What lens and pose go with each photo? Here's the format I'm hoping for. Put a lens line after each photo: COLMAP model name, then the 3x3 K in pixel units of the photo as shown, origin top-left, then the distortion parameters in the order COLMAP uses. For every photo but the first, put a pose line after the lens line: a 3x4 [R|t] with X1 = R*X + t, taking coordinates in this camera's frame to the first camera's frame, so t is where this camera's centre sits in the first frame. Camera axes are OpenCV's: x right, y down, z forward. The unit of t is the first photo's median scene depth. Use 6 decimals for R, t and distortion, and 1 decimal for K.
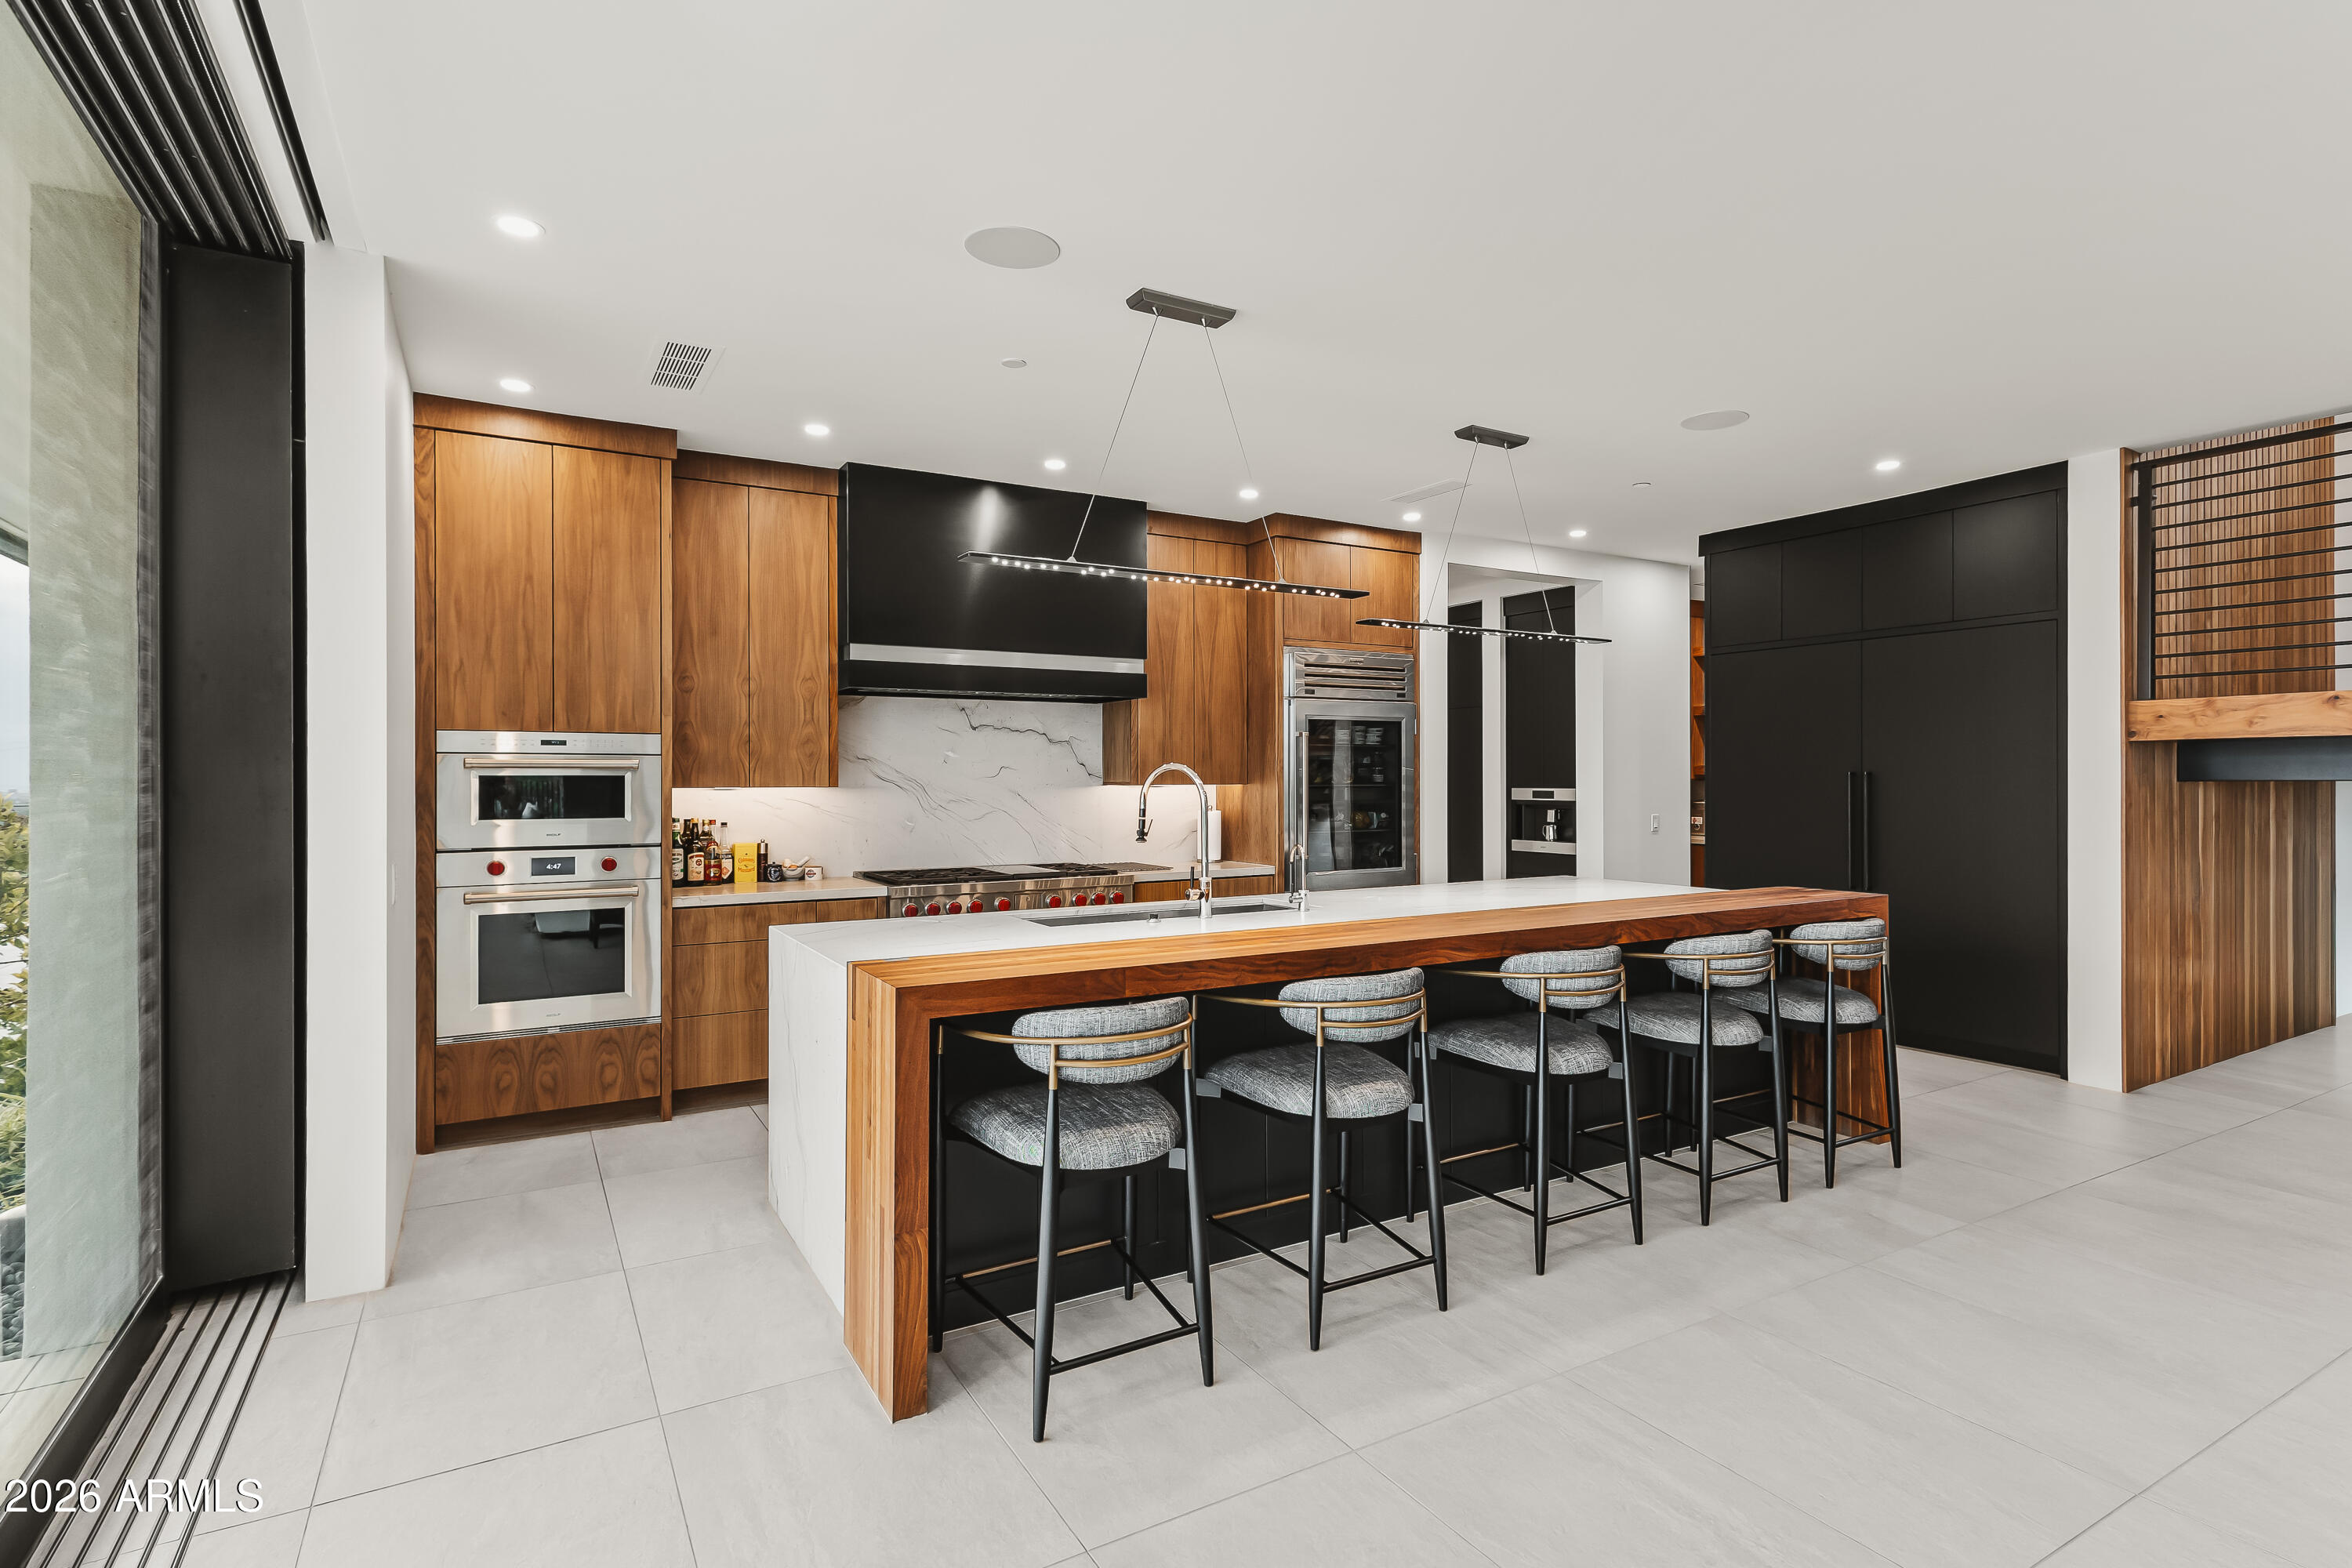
lens RADIAL K [[1199.0, 0, 1181.6], [0, 1199.0, 721.3], [0, 0, 1]] dist [-0.000502, 0.000068]
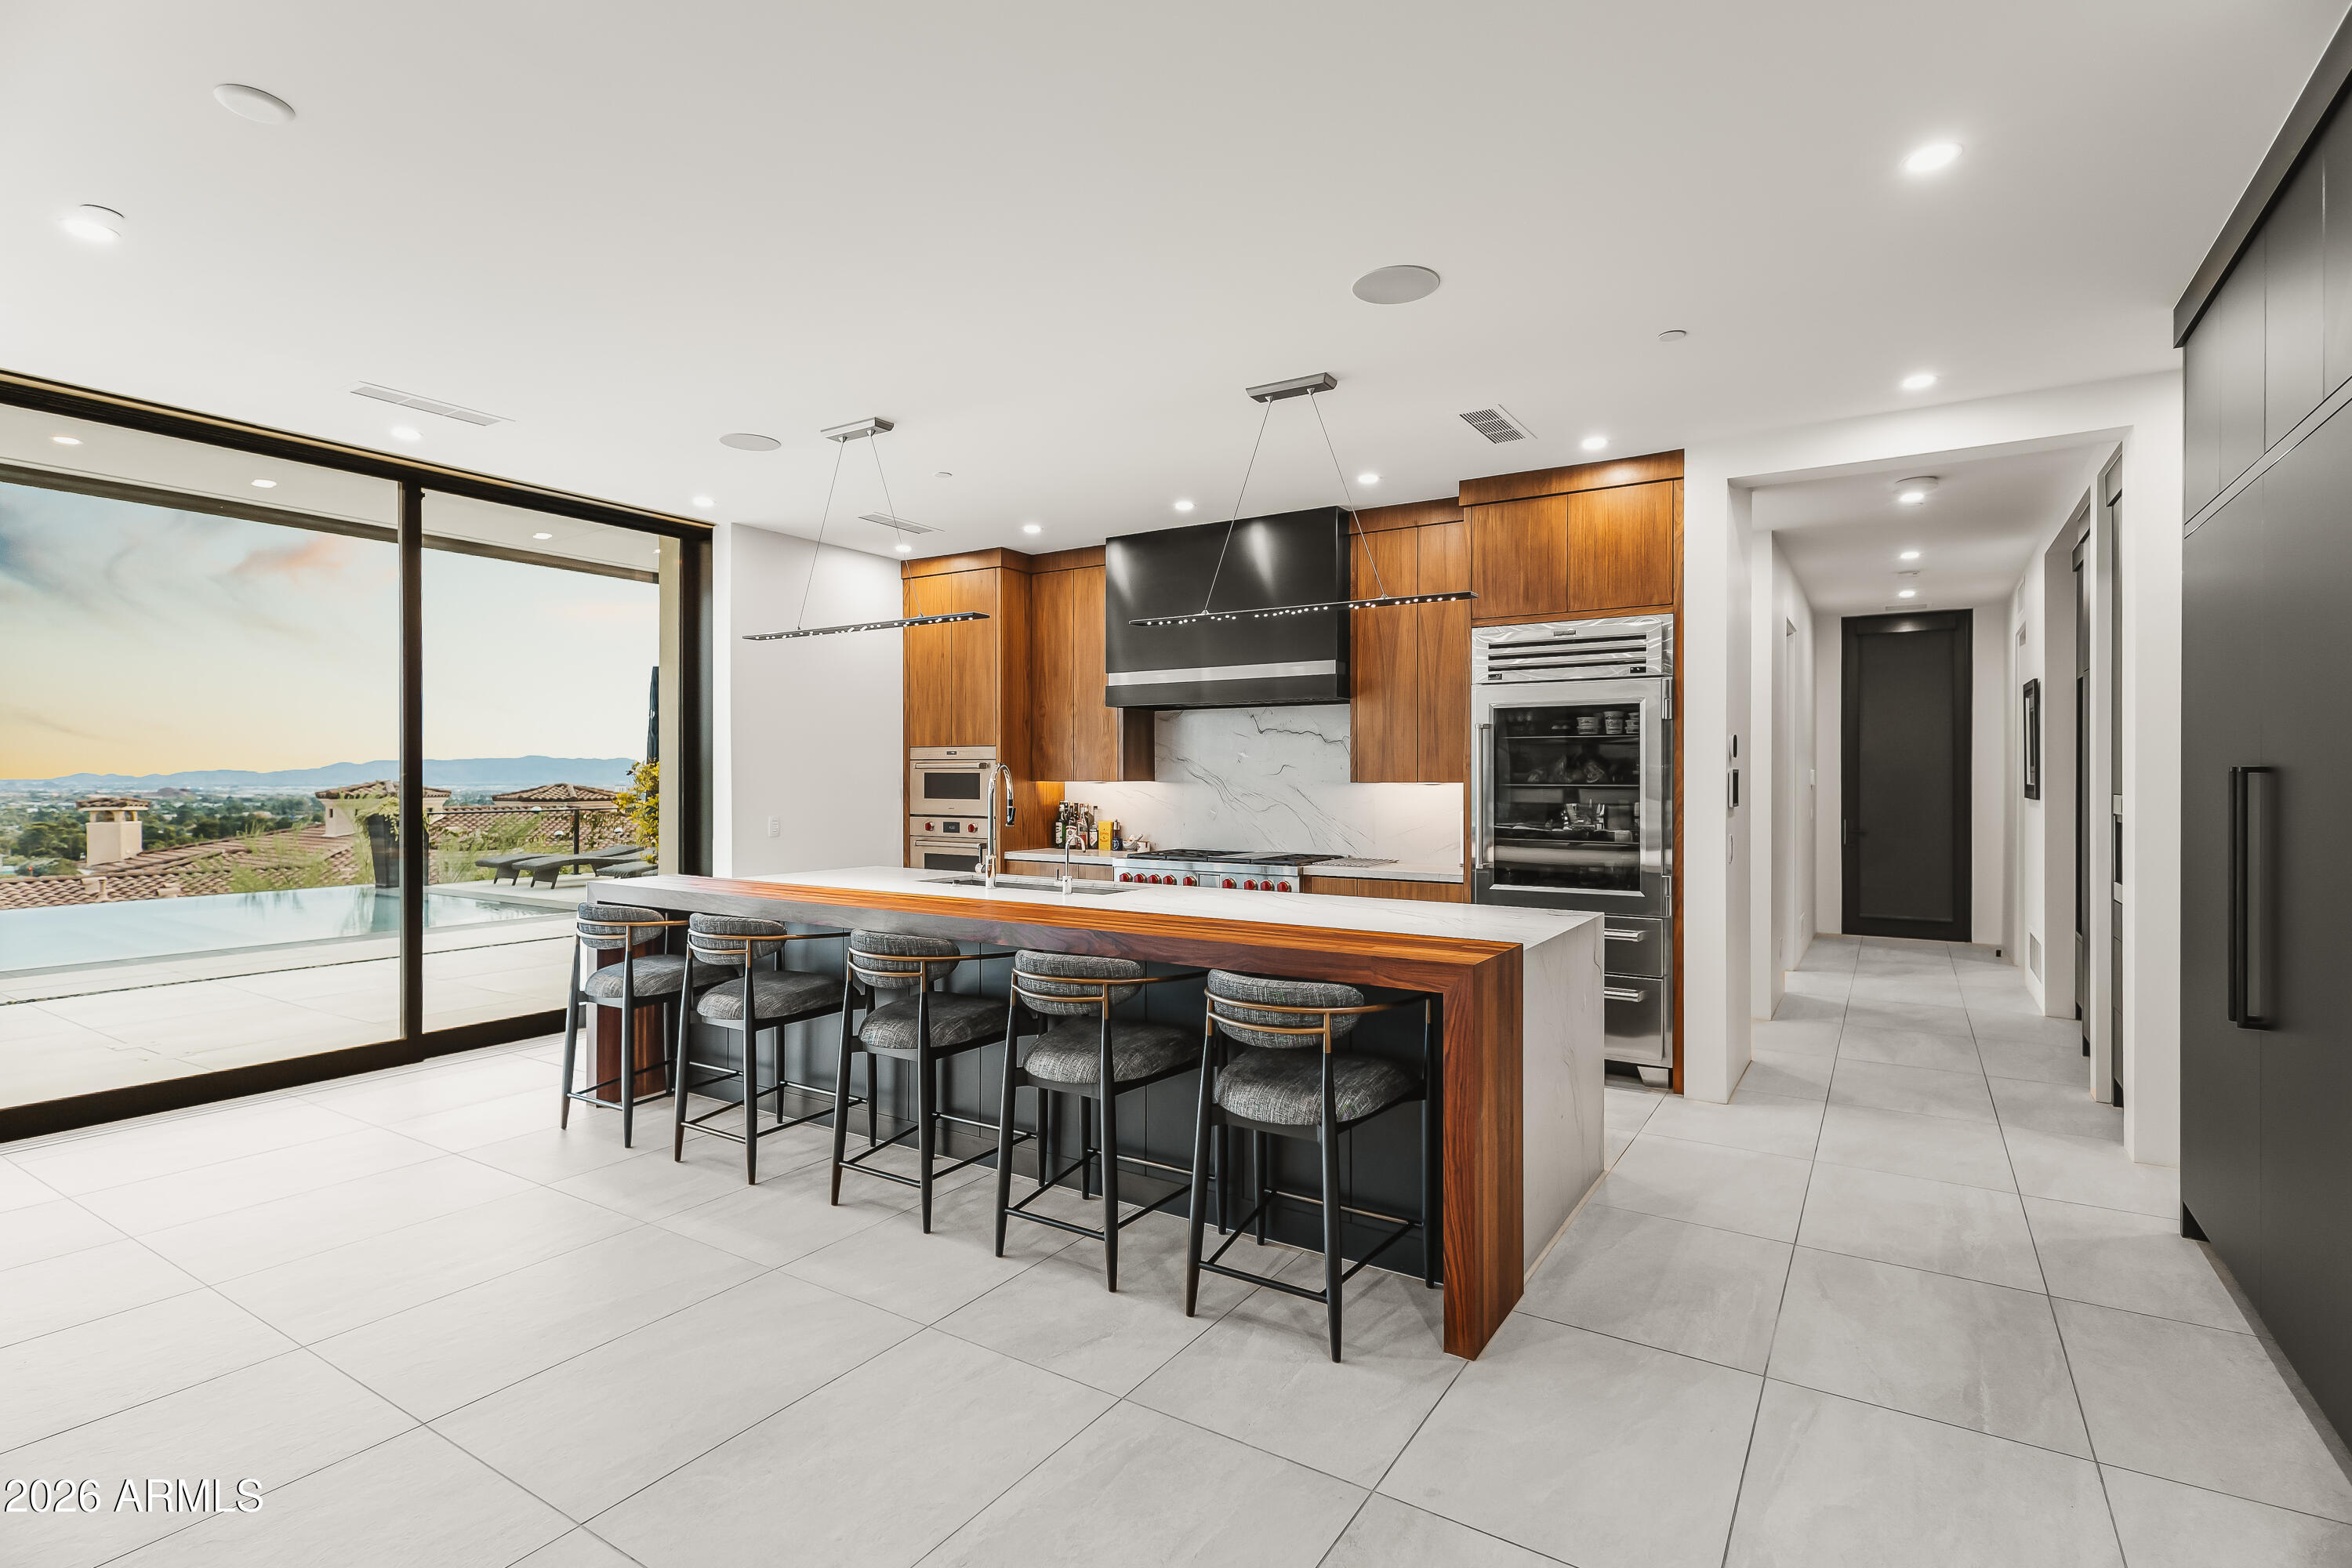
lens RADIAL K [[1100.6, 0, 1173.1], [0, 1100.6, 779.9], [0, 0, 1]] dist [0.002155, 0.000349]
pose [[0.453455, 0.005950, -0.891259, 0.900857], [0.040624, 0.998800, 0.027337, 0.023394], [0.890353, -0.048603, 0.452669, 0.534944]]
